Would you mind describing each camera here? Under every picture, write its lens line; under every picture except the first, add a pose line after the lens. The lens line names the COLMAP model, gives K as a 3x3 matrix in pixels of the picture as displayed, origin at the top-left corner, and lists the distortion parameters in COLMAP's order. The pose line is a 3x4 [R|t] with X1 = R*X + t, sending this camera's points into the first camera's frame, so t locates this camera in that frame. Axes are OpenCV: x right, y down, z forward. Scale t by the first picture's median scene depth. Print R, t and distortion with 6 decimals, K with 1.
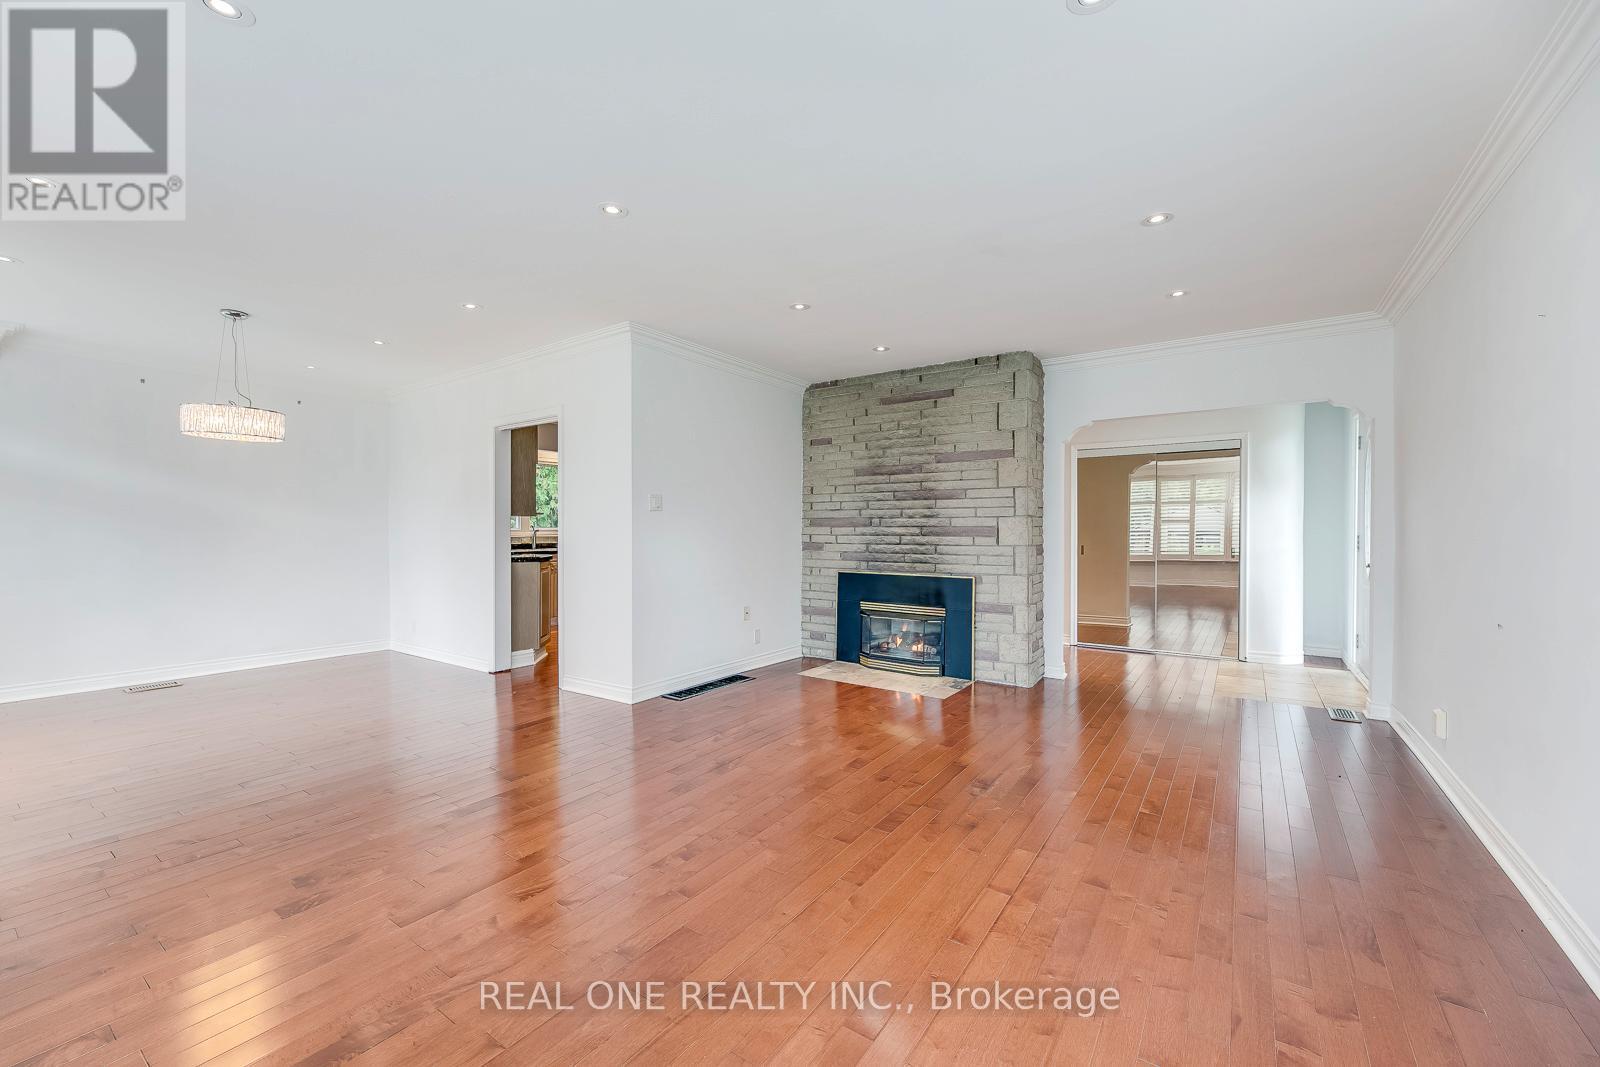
lens RADIAL K [[633.6, 0, 805.5], [0, 633.6, 533.6], [0, 0, 1]] dist [0.000936, 0.000541]
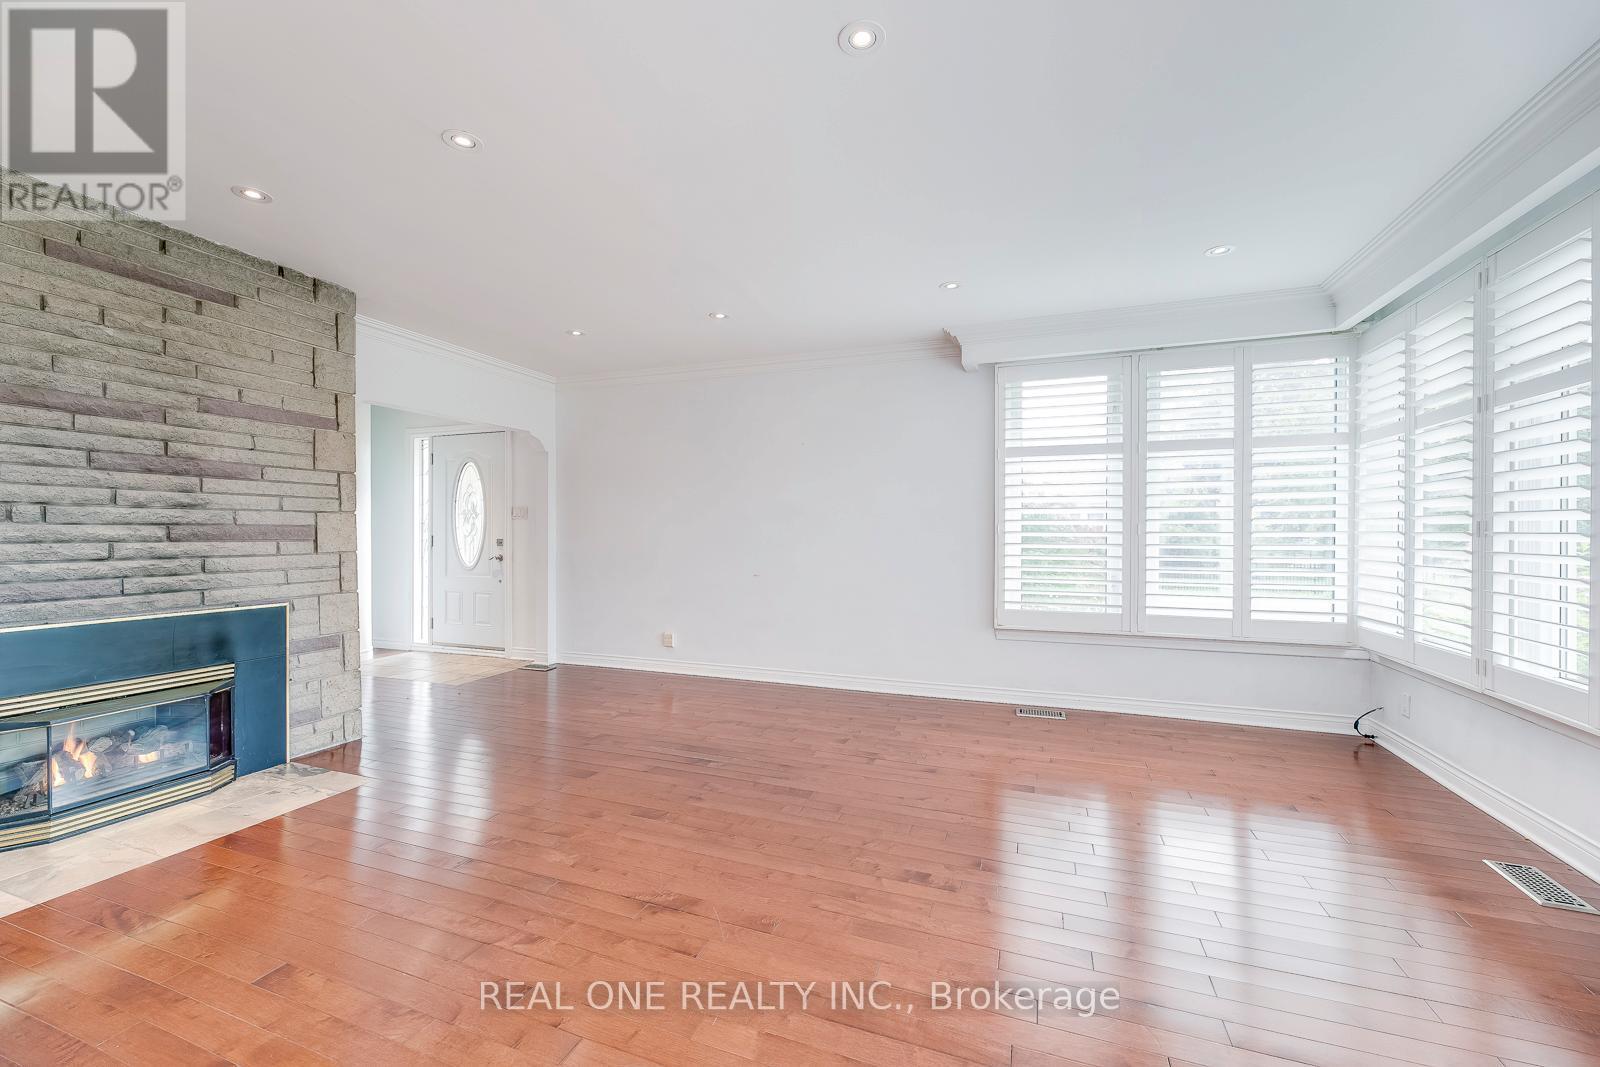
lens RADIAL K [[633.6, 0, 792.5], [0, 633.6, 533.2], [0, 0, 1]] dist [0.000936, 0.000541]
pose [[-0.231157, -0.002557, 0.972913, -0.466922], [0.004610, 0.999982, 0.003724, -0.003018], [-0.972906, 0.005346, -0.231141, 0.617971]]
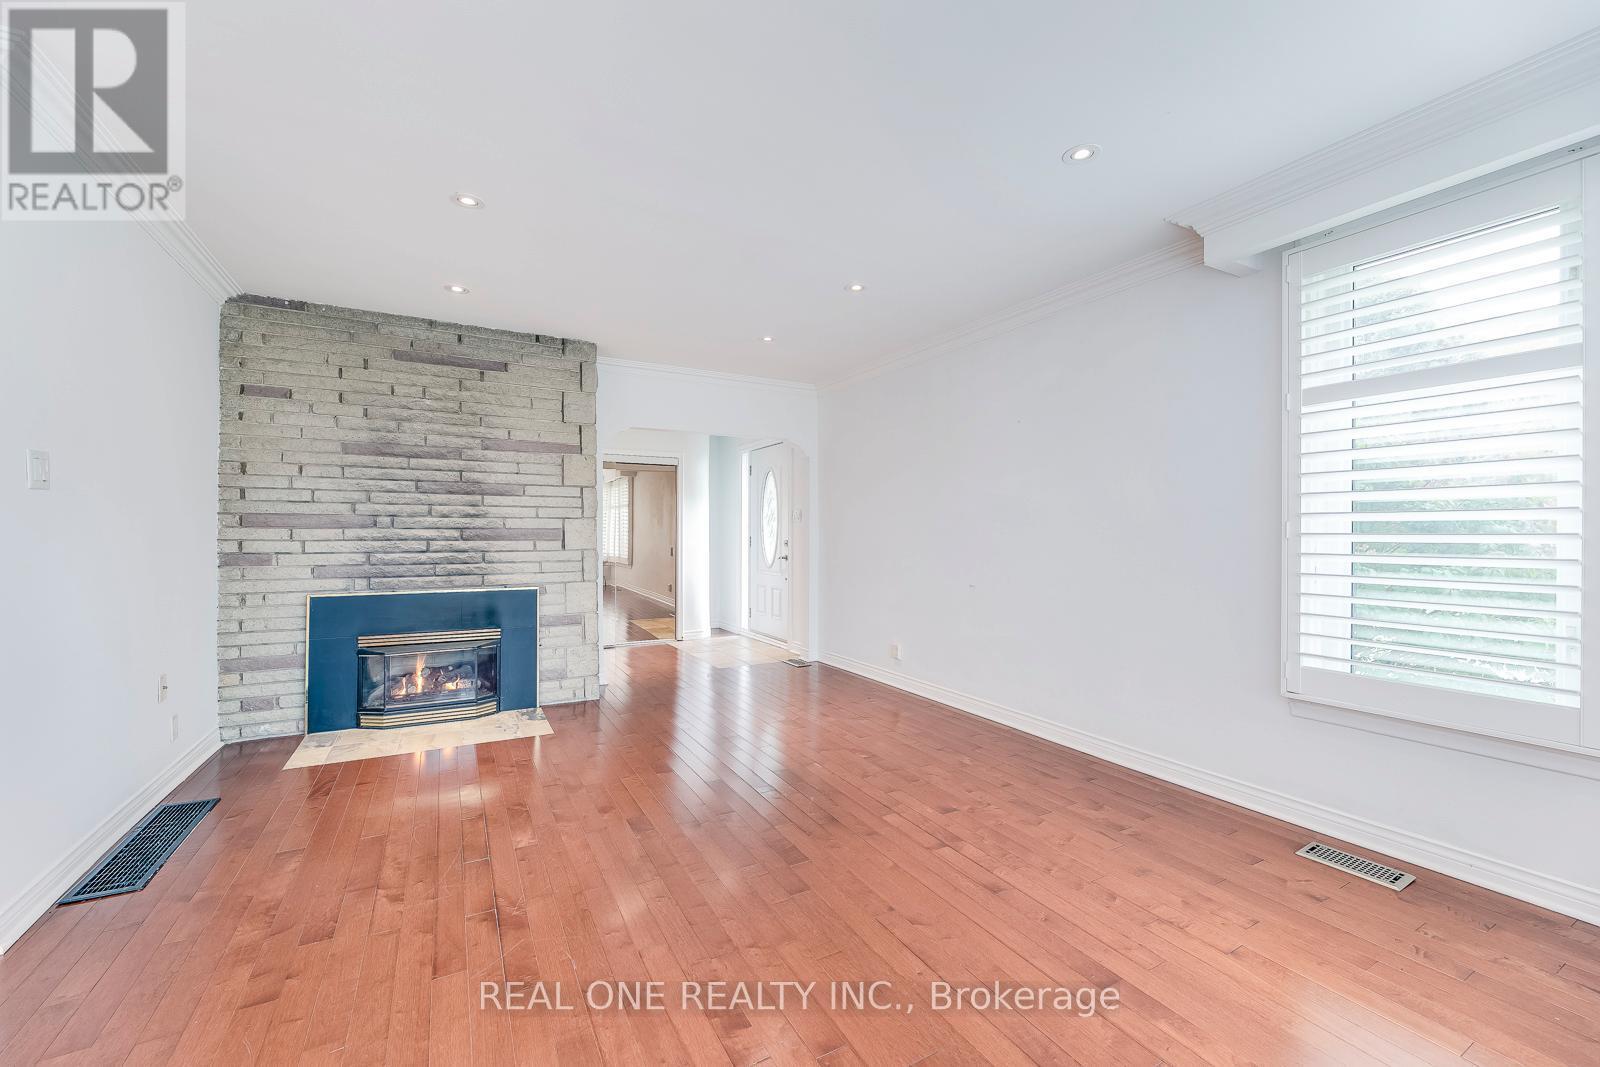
lens RADIAL K [[633.6, 0, 795.2], [0, 633.6, 534.0], [0, 0, 1]] dist [0.000936, 0.000541]
pose [[0.453814, -0.001113, 0.891096, -0.331122], [0.004848, 0.999988, -0.001220, -0.001258], [-0.891083, 0.004874, 0.453813, 0.282158]]
